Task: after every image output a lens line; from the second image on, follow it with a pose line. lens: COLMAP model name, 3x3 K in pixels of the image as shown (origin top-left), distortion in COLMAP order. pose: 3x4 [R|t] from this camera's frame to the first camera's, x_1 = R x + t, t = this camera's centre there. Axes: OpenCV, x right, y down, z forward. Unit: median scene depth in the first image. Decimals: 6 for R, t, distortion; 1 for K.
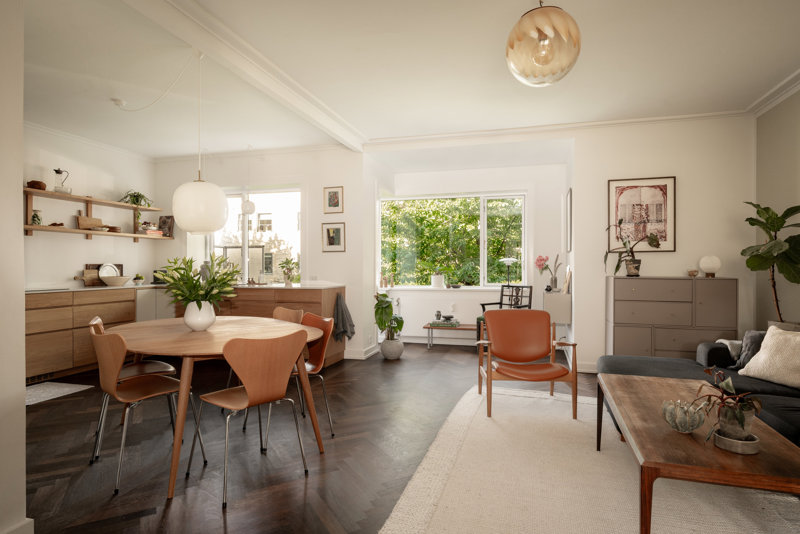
lens RADIAL K [[448.2, 0, 400.0], [0, 448.2, 267.0], [0, 0, 1]] dist [0.000940, -0.000505]
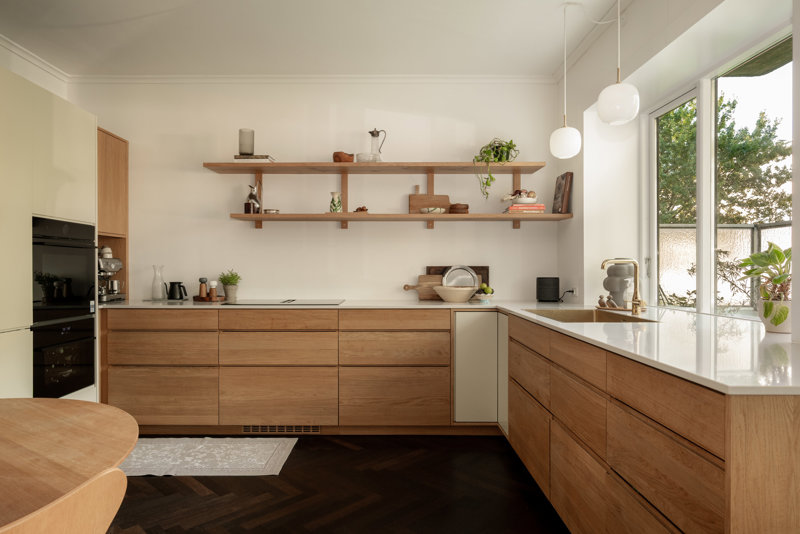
lens RADIAL K [[504.0, 0, 387.9], [0, 504.0, 269.3], [0, 0, 1]] dist [0.000625, 0.000088]
pose [[0.272323, 0.003177, -0.962201, -0.004335], [-0.000621, 0.999995, 0.003126, -0.004463], [0.962206, -0.000254, 0.272323, 0.732622]]
